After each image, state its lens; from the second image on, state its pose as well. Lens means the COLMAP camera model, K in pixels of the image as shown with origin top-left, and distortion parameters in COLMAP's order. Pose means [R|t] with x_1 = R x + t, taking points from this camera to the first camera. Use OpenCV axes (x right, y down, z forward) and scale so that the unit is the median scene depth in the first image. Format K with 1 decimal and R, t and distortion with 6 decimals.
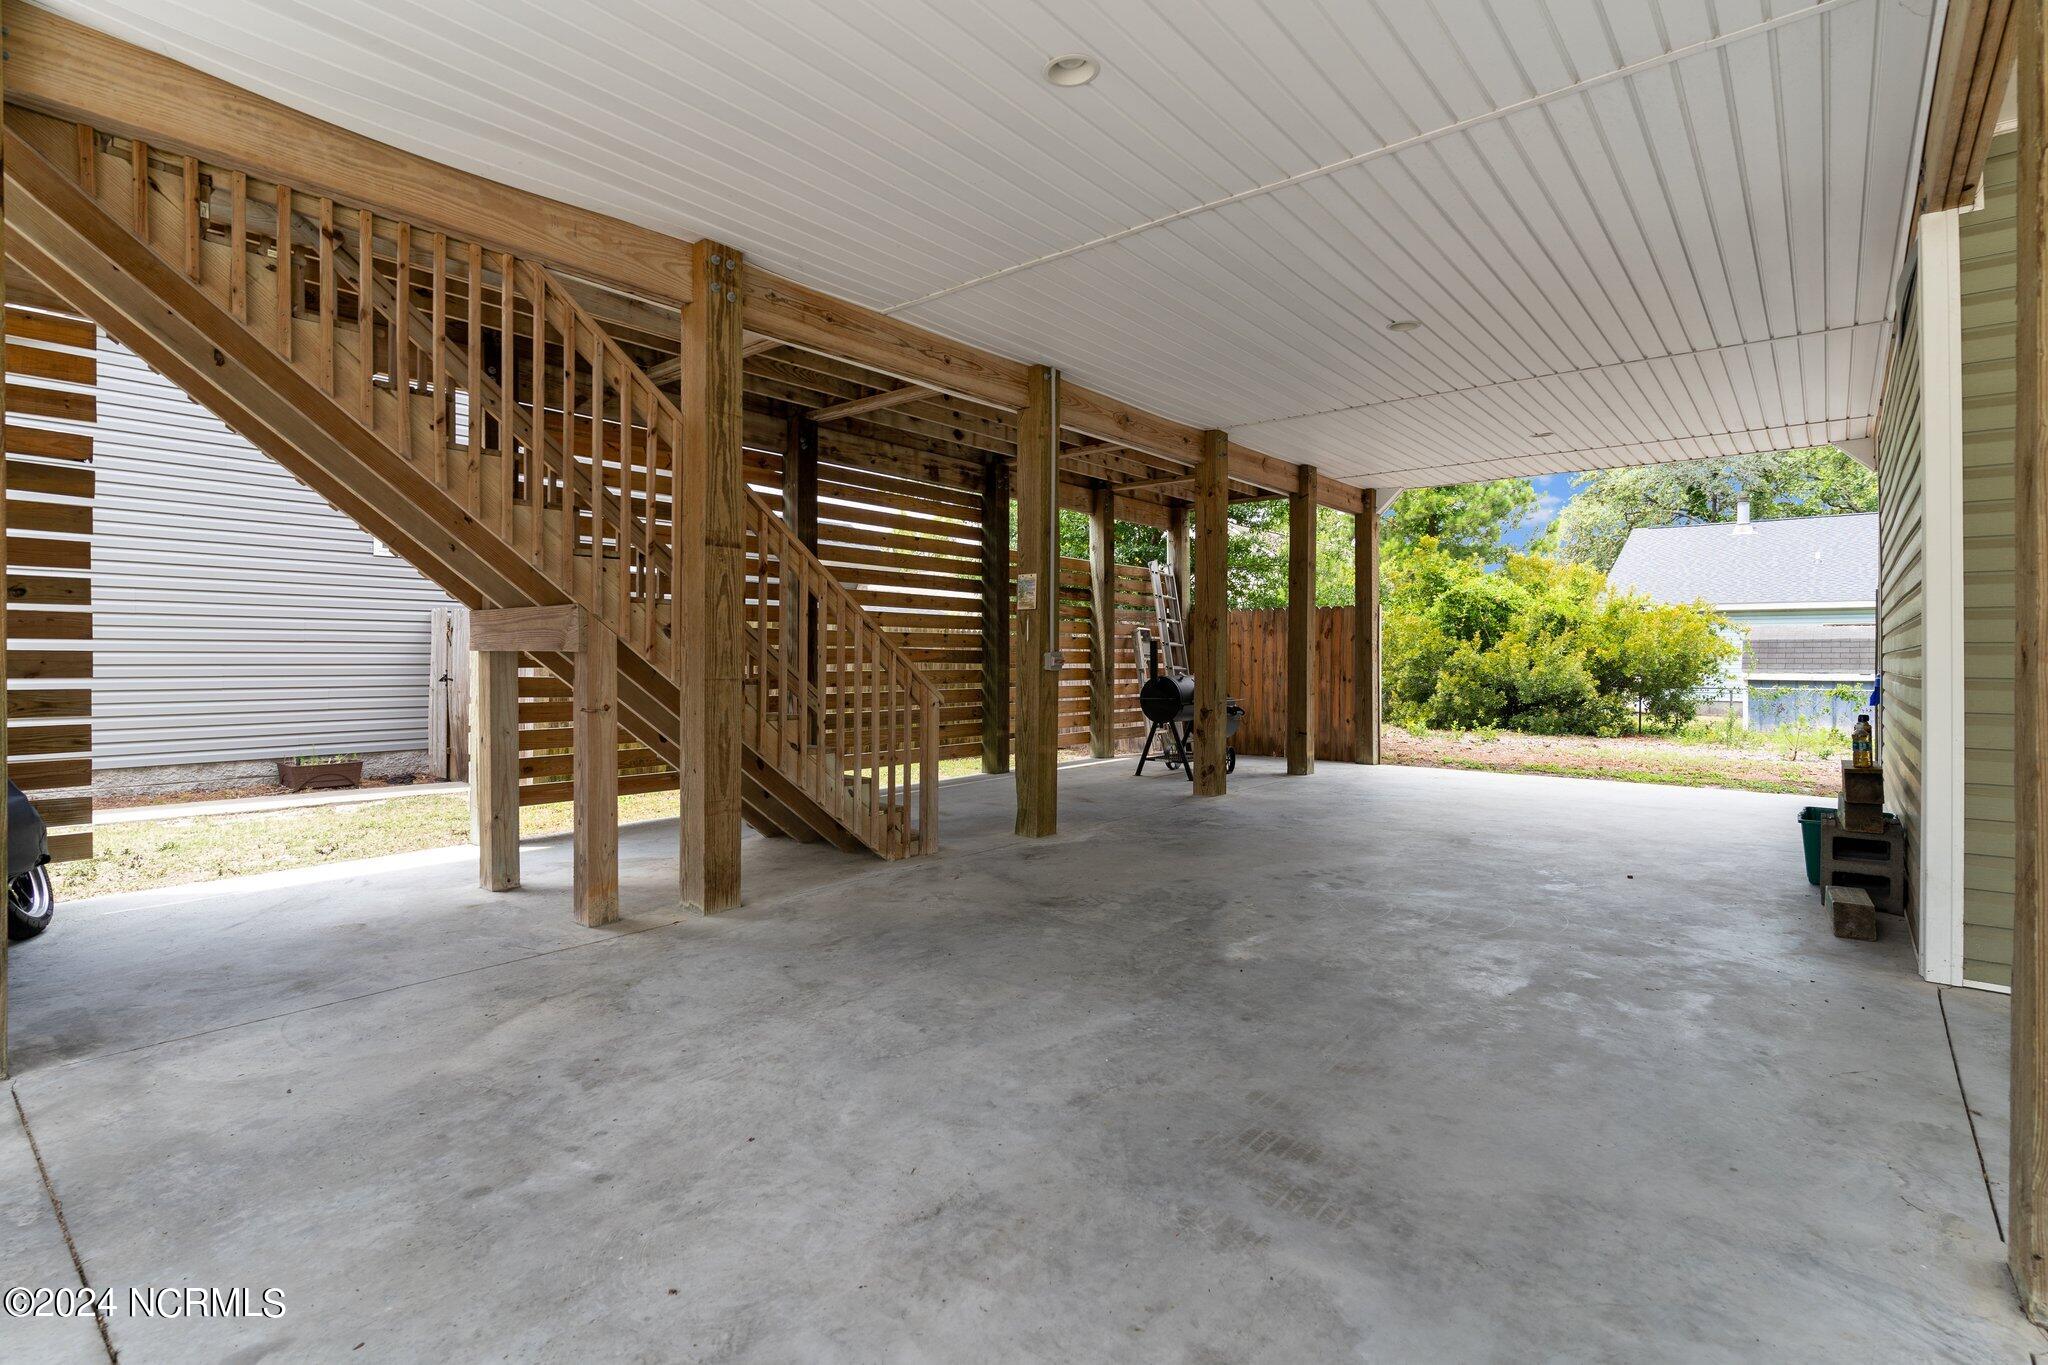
lens RADIAL K [[984.6, 0, 994.9], [0, 984.6, 662.7], [0, 0, 1]] dist [-0.006777, -0.000067]
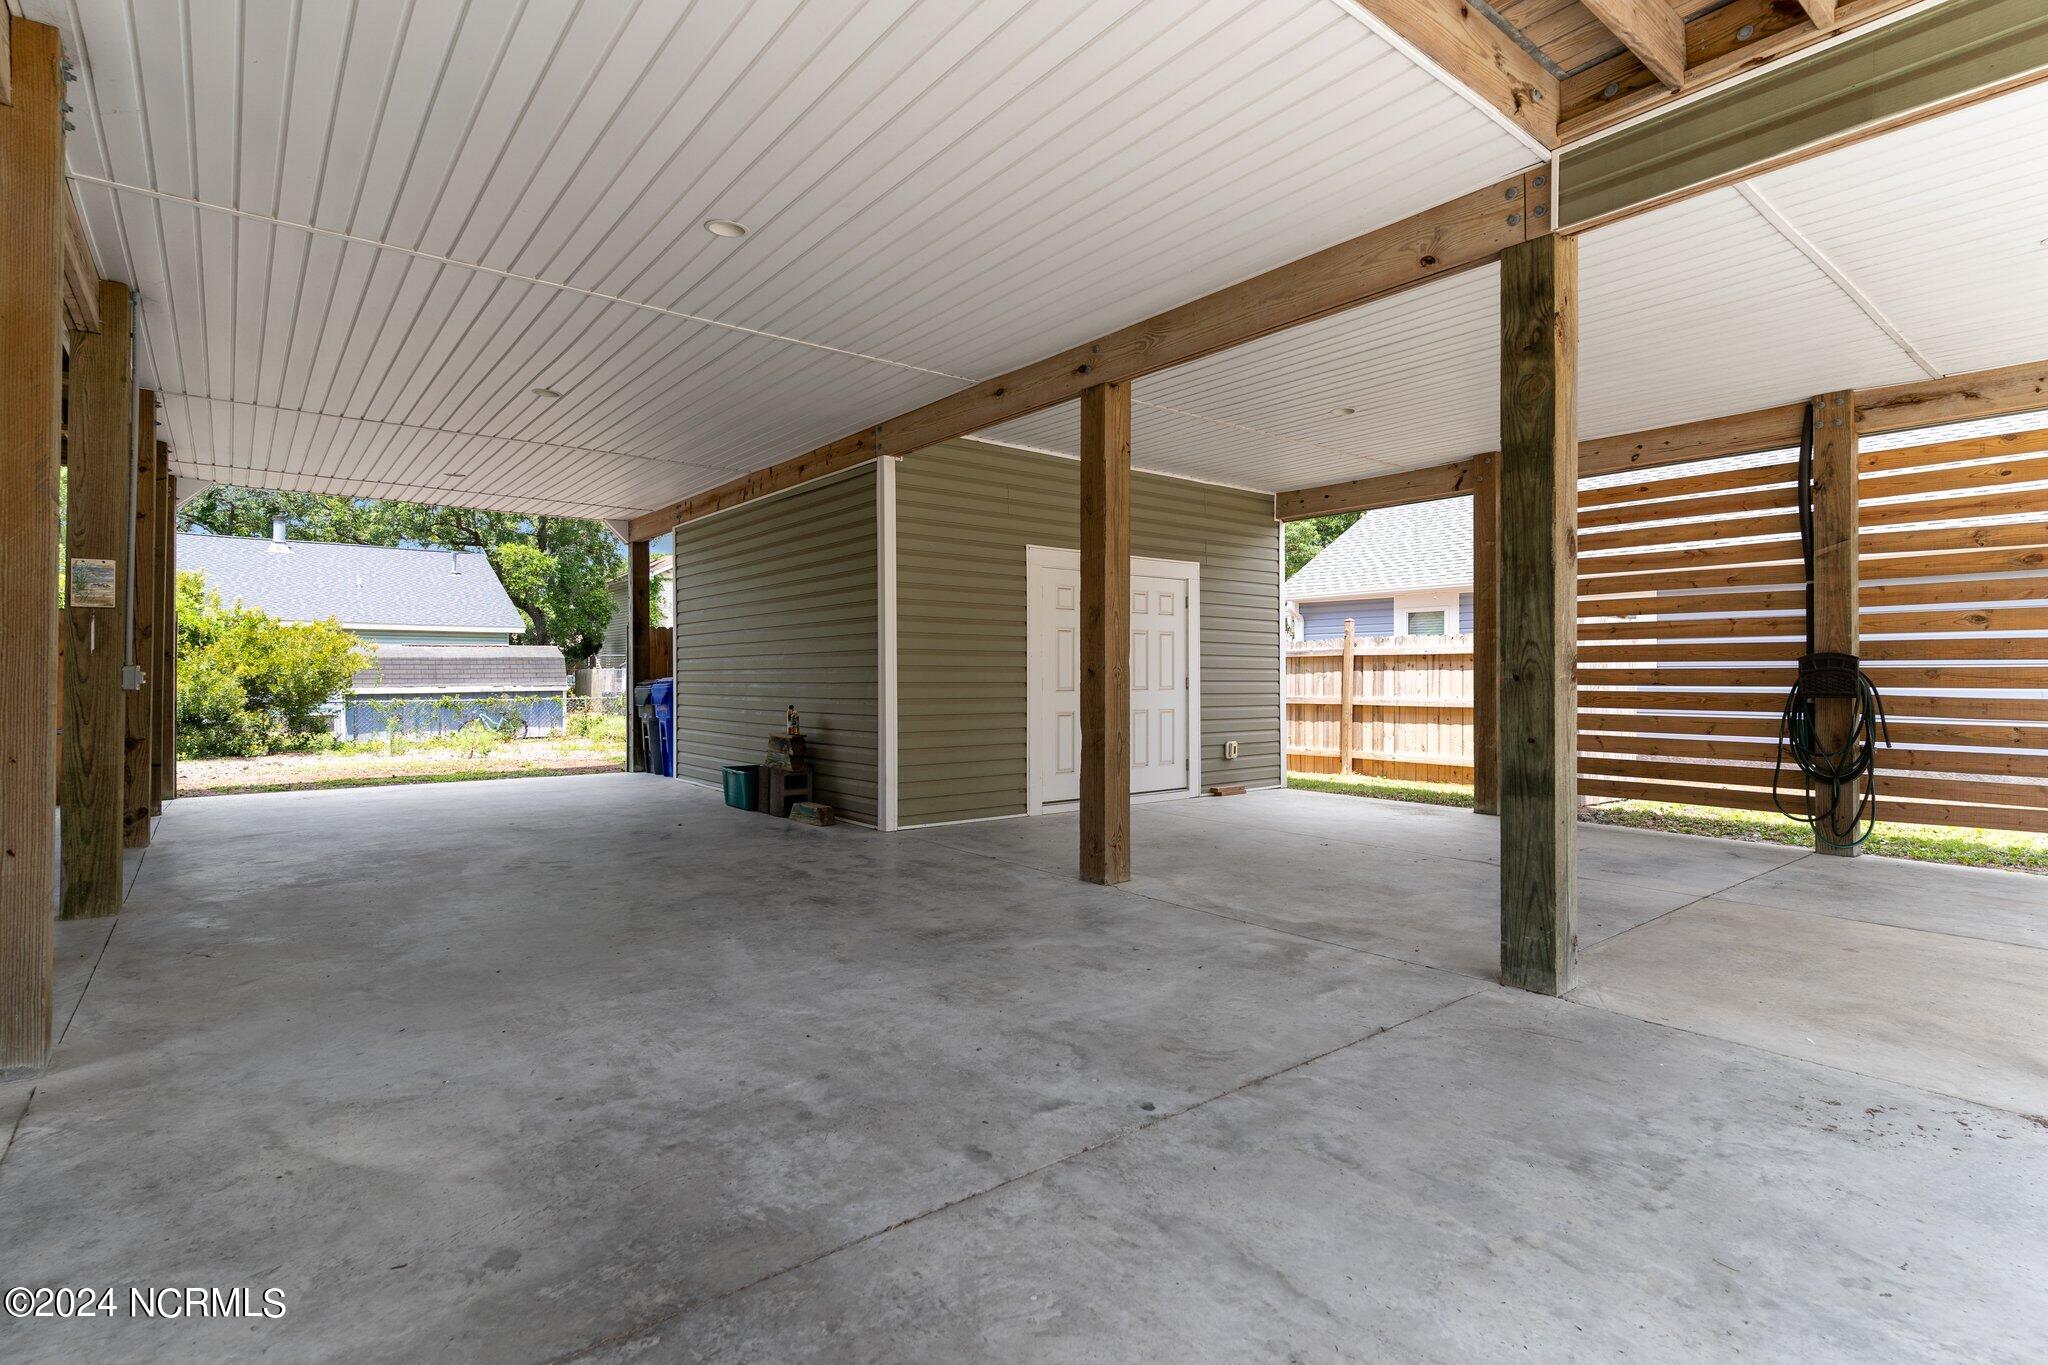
lens RADIAL K [[1006.1, 0, 1051.8], [0, 1006.1, 673.3], [0, 0, 1]] dist [-0.001278, -0.000712]
pose [[0.176622, 0.000545, 0.984279, -0.566867], [0.003833, 0.999992, -0.001241, -0.001953], [-0.984271, 0.003992, 0.176619, 0.158527]]
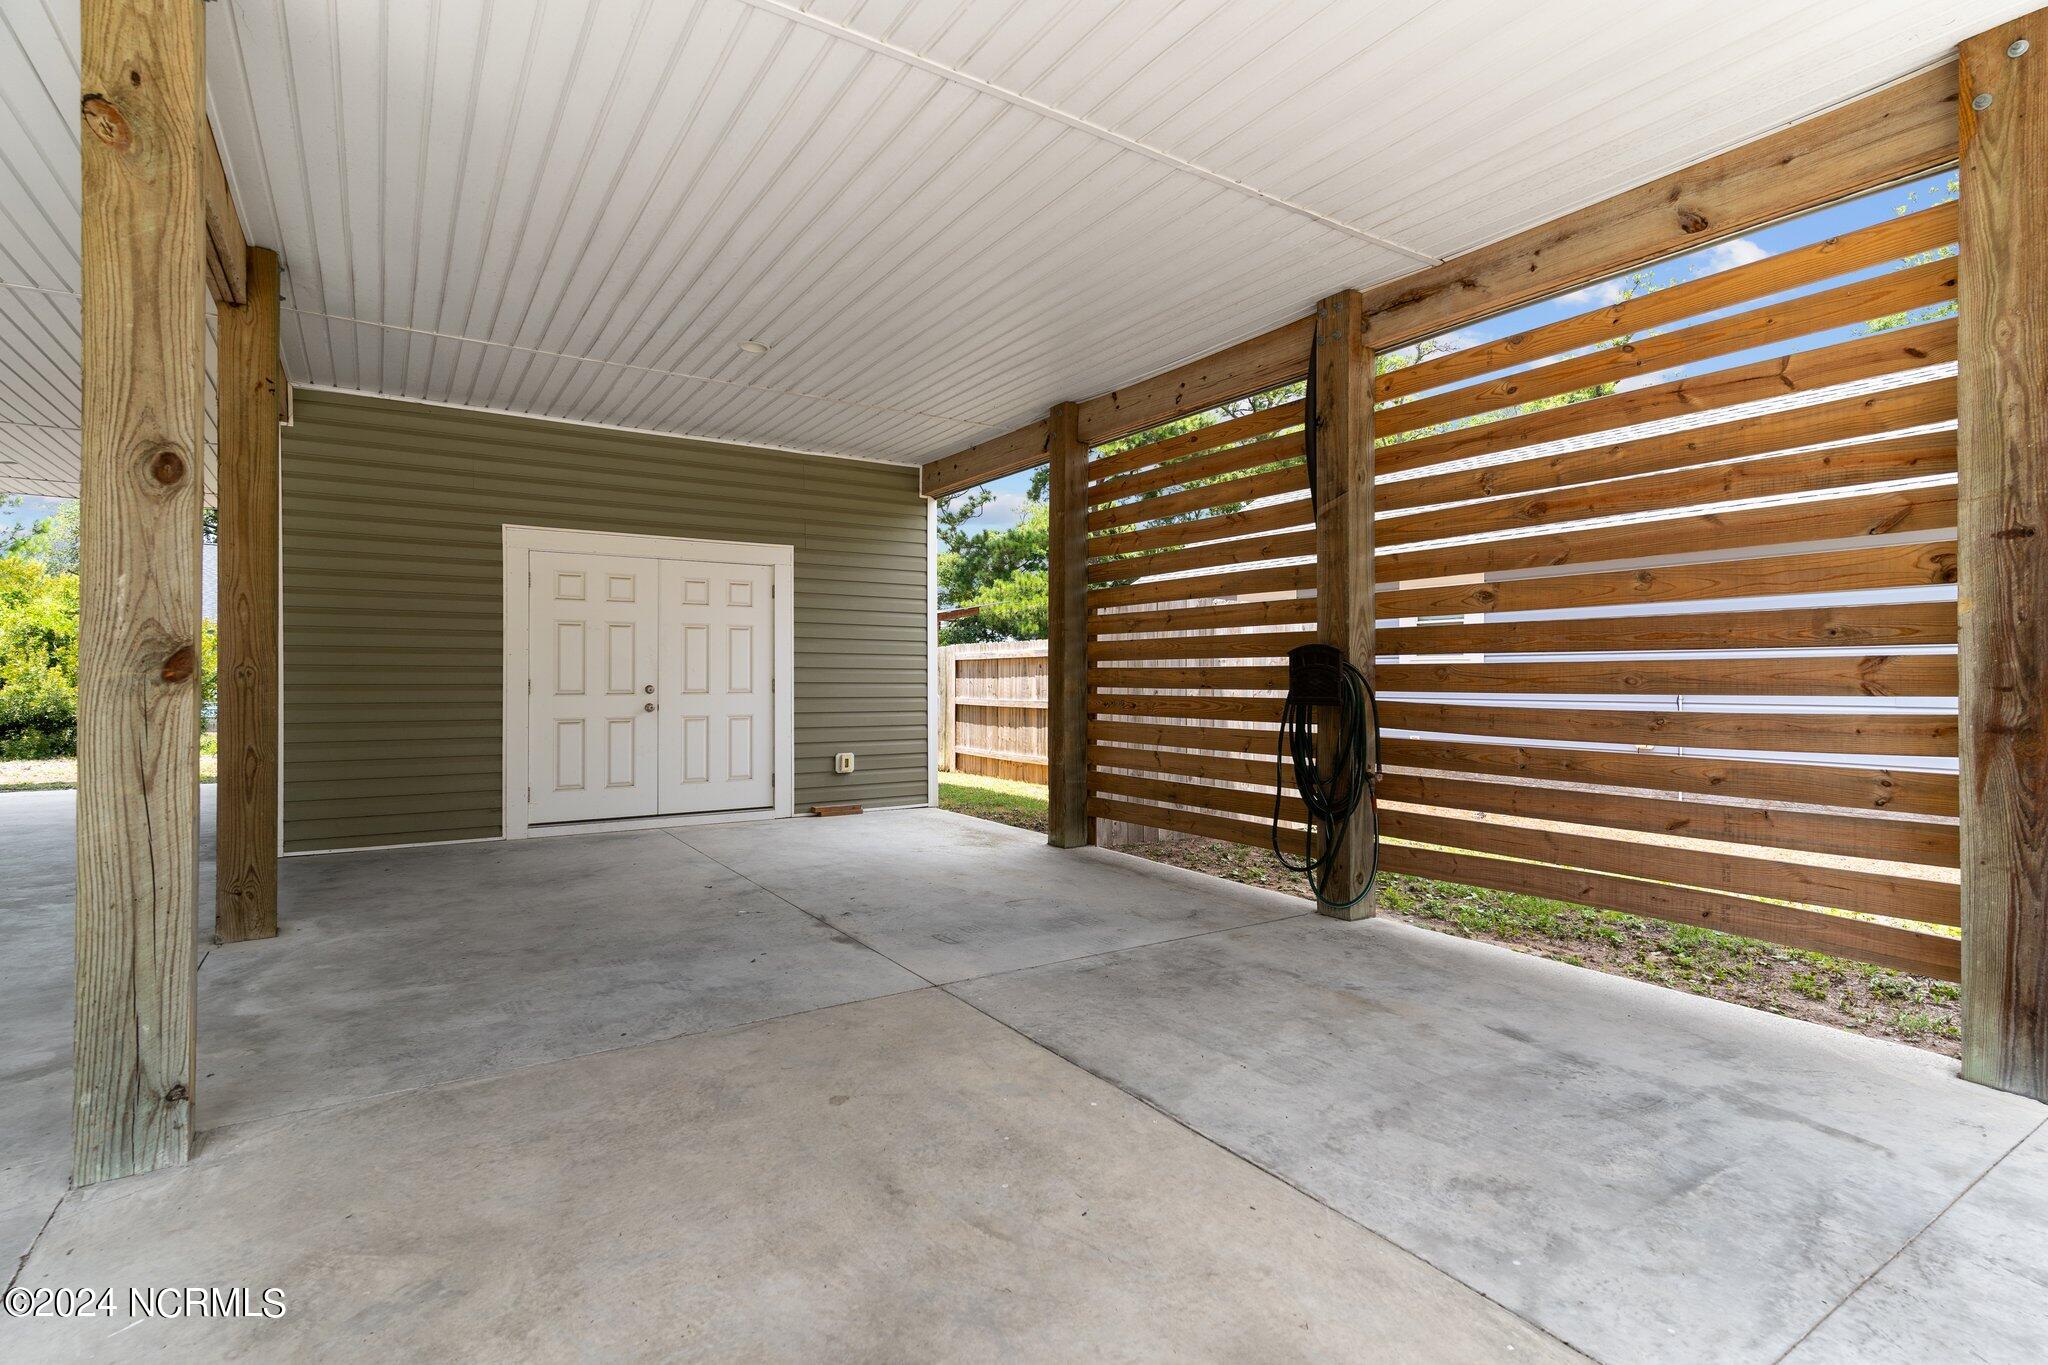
lens RADIAL K [[1002.7, 0, 1032.0], [0, 1002.7, 666.3], [0, 0, 1]] dist [-0.003132, 0.000263]
pose [[0.278663, 0.010070, 0.960336, -0.205304], [0.003848, 0.999925, -0.011601, 0.003277], [-0.960381, 0.006928, 0.278604, -0.442782]]
